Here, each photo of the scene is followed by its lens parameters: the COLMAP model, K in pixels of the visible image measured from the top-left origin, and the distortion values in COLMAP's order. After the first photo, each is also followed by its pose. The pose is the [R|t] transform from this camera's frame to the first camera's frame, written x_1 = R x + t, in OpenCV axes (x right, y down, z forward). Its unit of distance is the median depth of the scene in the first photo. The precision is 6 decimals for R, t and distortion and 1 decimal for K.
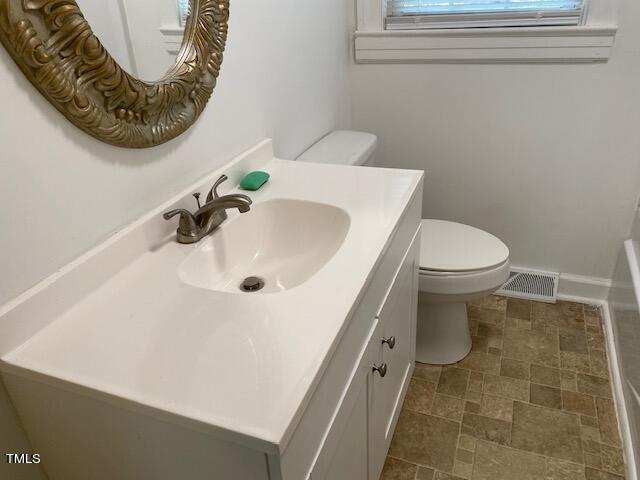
lens RADIAL K [[496.7, 0, 314.9], [0, 496.7, 236.8], [0, 0, 1]] dist [0.028730, -0.001034]
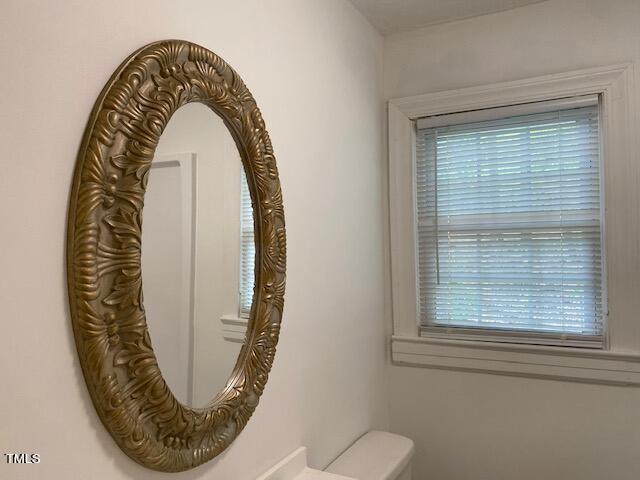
lens RADIAL K [[496.7, 0, 314.9], [0, 496.7, 236.8], [0, 0, 1]] dist [0.028730, -0.001034]
pose [[0.994201, 0.037427, -0.100811, 0.026684], [-0.081385, 0.874633, -0.477905, -0.126734], [0.070286, 0.483338, 0.872607, -0.153058]]
